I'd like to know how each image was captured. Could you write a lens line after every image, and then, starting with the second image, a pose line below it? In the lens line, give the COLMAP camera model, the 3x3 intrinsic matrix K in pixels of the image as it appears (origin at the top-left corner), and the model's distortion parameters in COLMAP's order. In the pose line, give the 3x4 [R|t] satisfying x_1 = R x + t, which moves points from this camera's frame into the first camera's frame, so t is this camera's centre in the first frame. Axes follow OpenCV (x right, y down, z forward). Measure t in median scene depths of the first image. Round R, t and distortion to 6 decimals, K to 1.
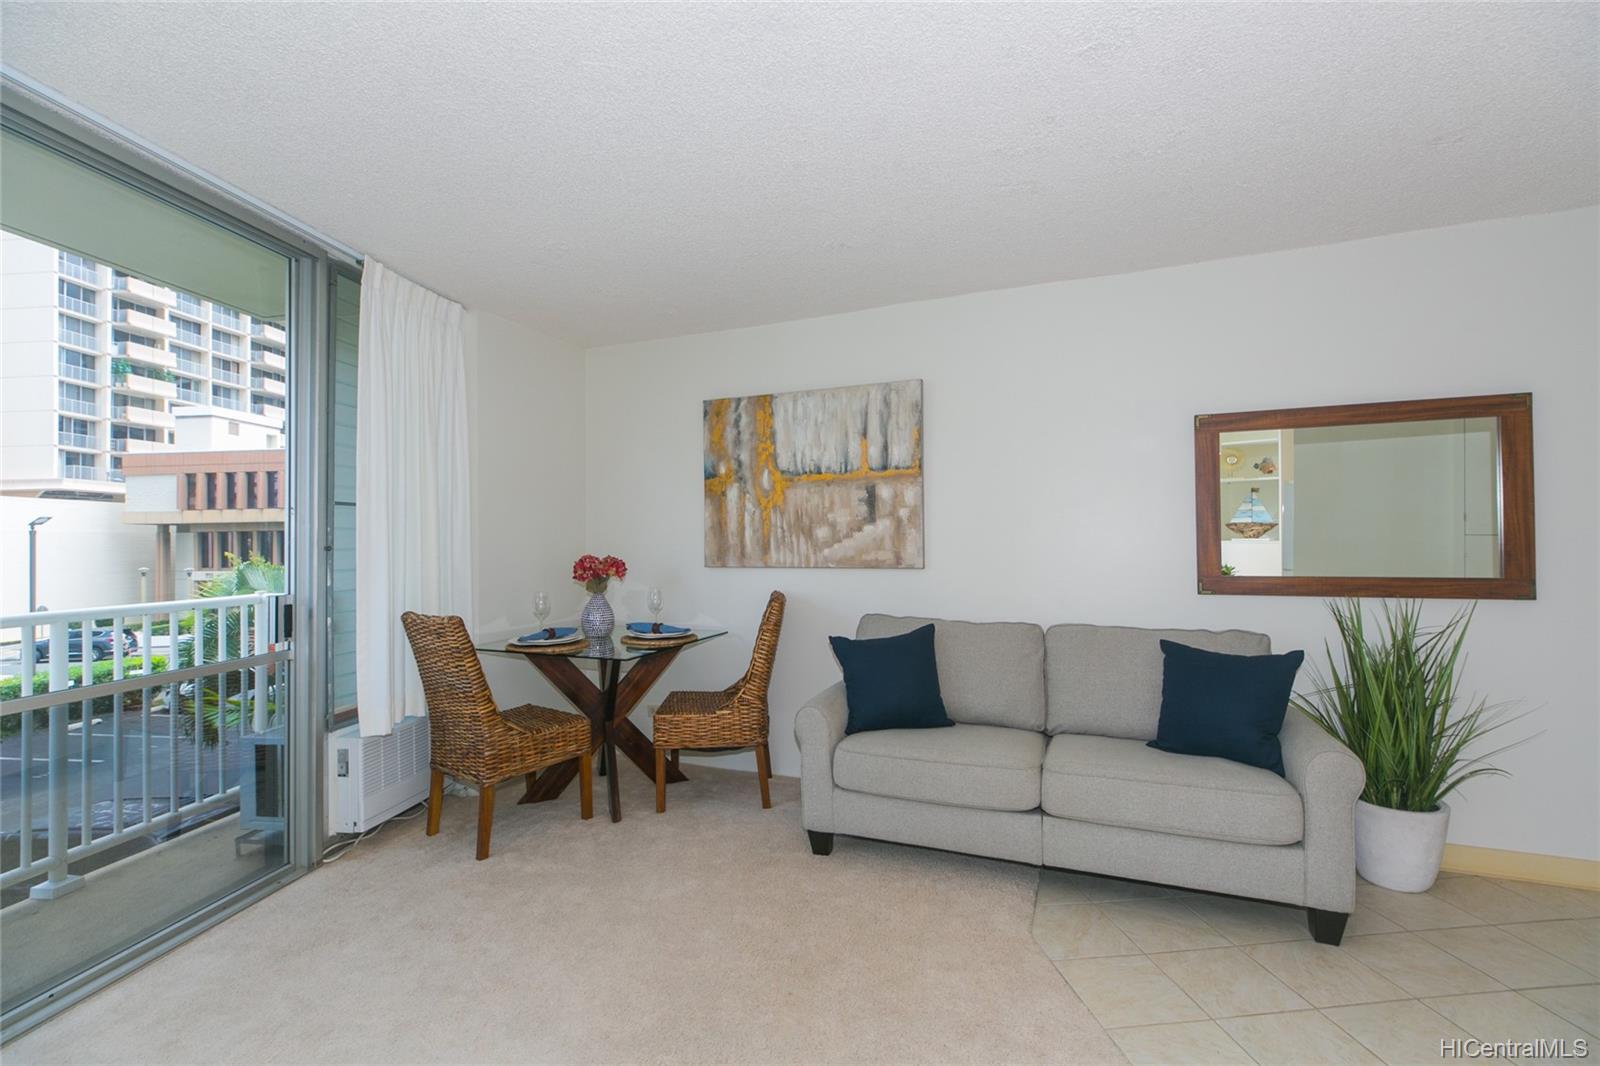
lens RADIAL K [[715.3, 0, 796.0], [0, 715.3, 539.0], [0, 0, 1]] dist [0.001174, 0.000032]
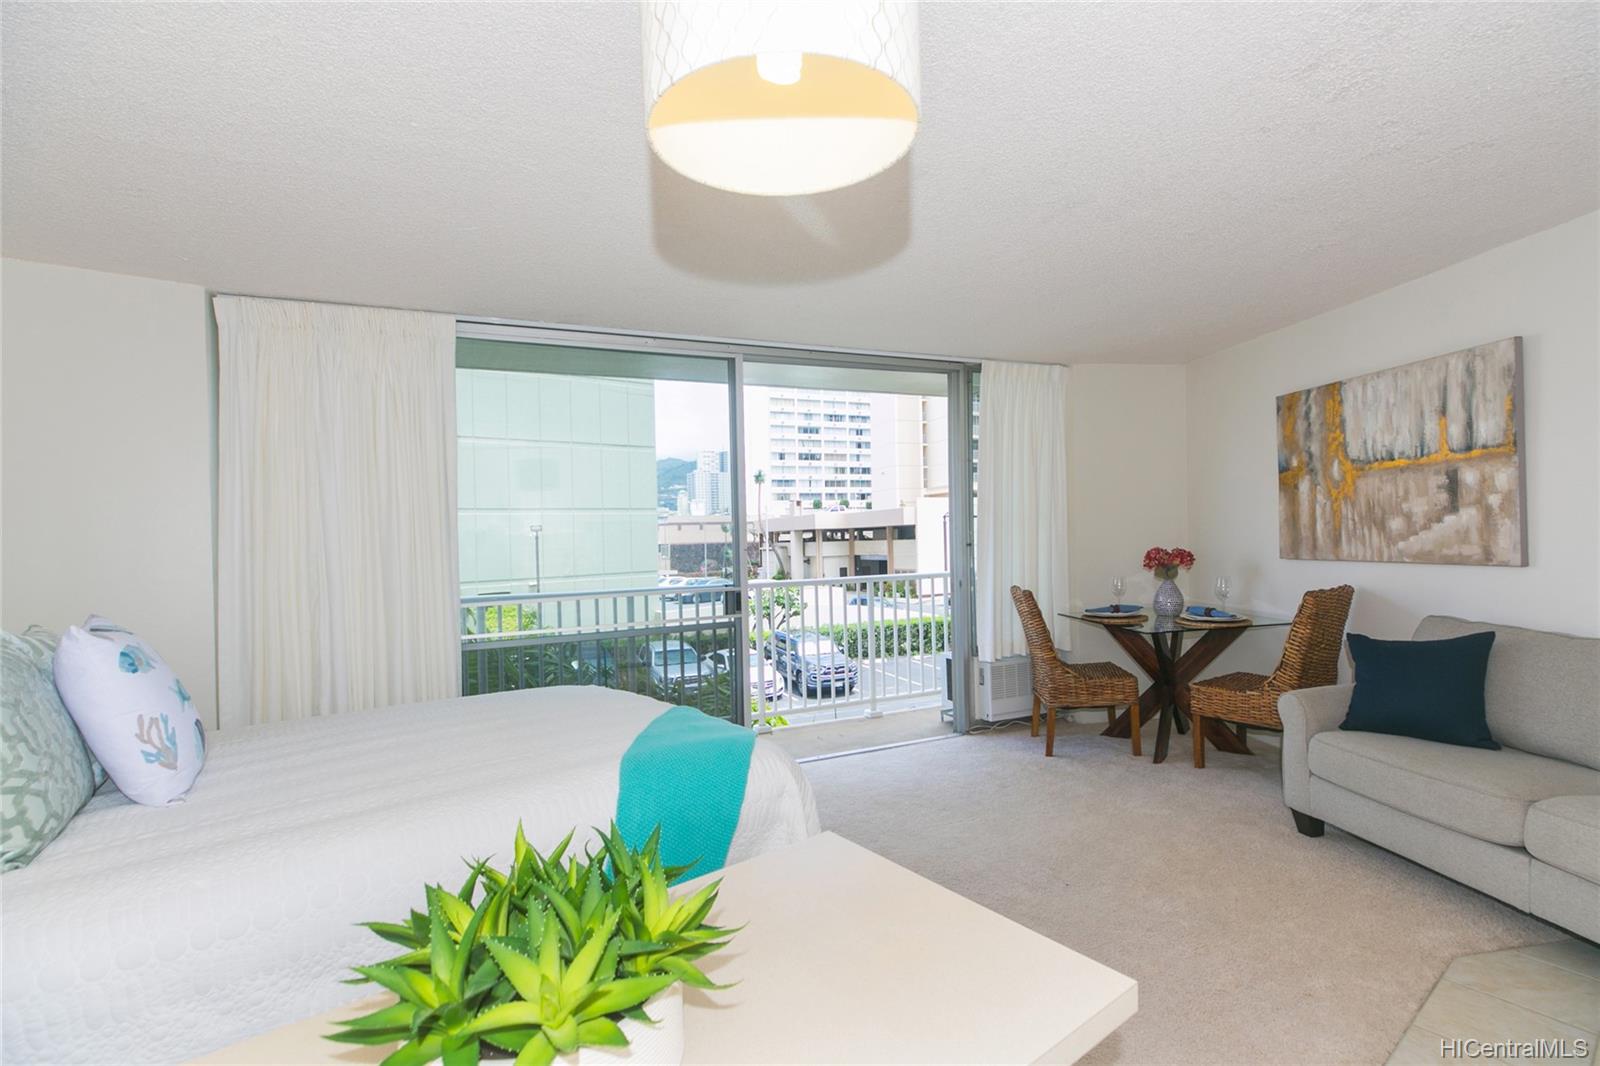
lens RADIAL K [[706.5, 0, 802.8], [0, 706.5, 553.0], [0, 0, 1]] dist [-0.001391, -0.000702]
pose [[0.512358, 0.013544, -0.858665, 0.434719], [0.025173, 0.999209, 0.030782, -0.019521], [0.858403, -0.037387, 0.511612, -0.122018]]
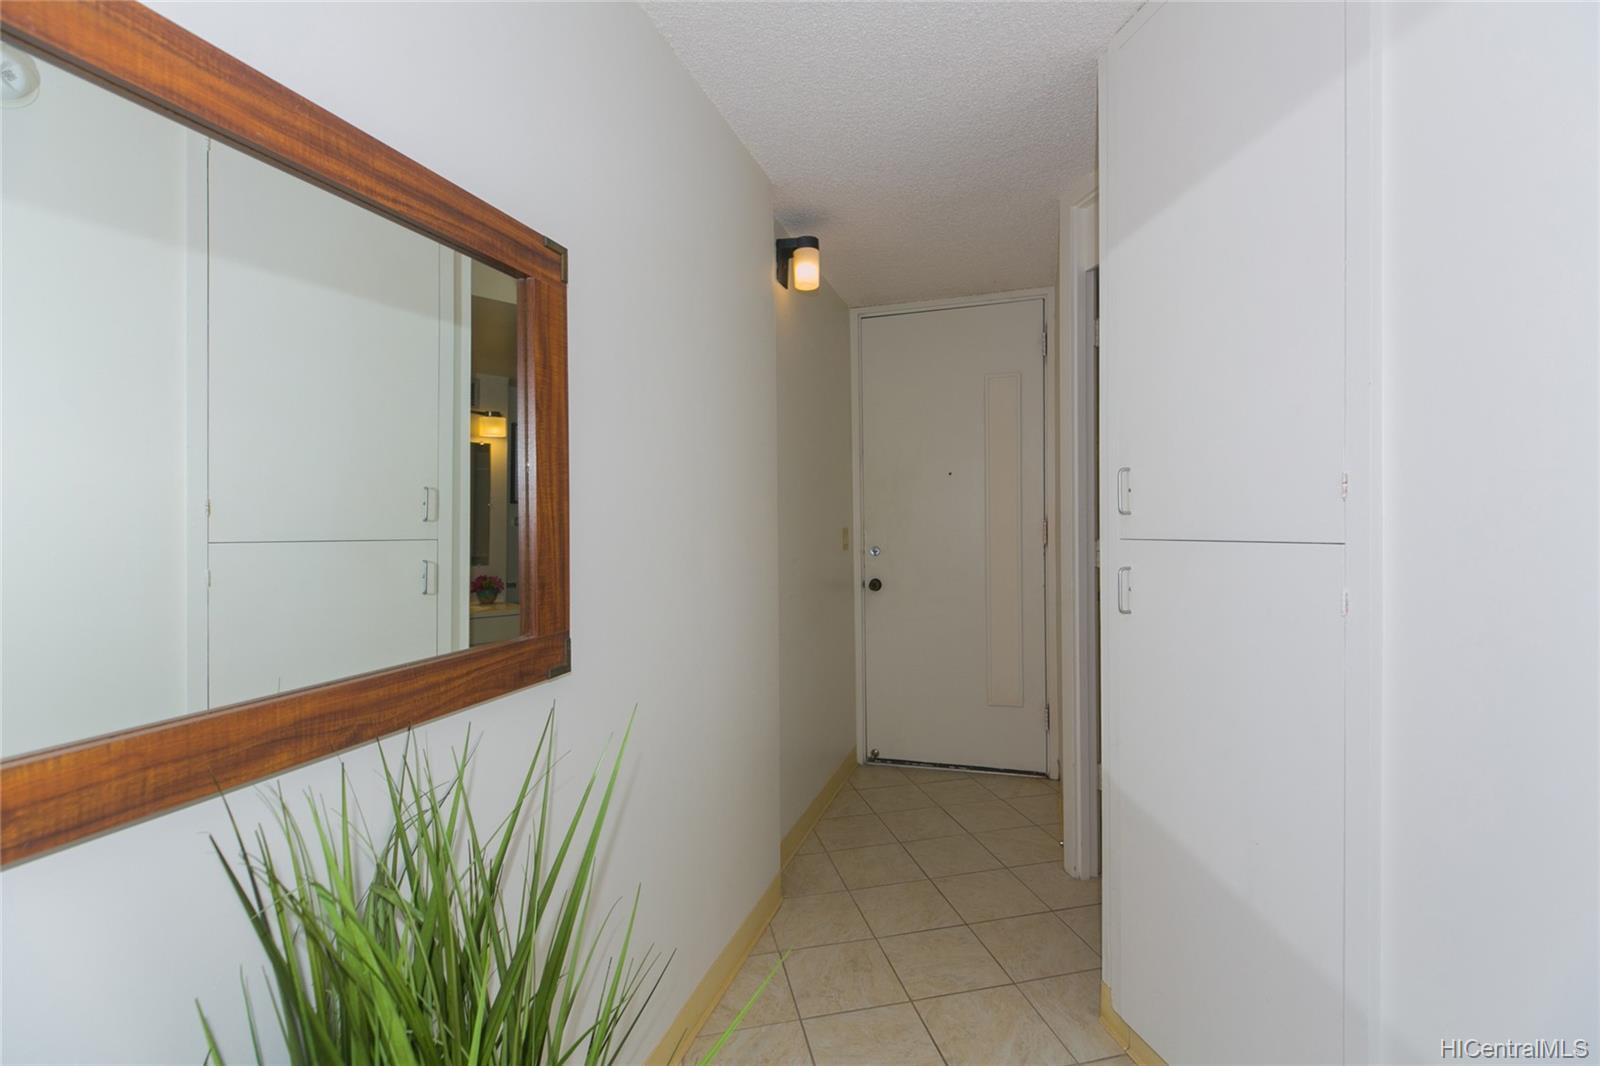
lens RADIAL K [[672.1, 0, 800.0], [0, 672.1, 533.0], [0, 0, 1]] dist [0.000341, -0.000065]
pose [[-0.119158, -0.001504, 0.992874, 0.392314], [0.016164, 0.999863, 0.003454, -0.007282], [-0.992744, 0.016460, -0.119118, 0.640410]]
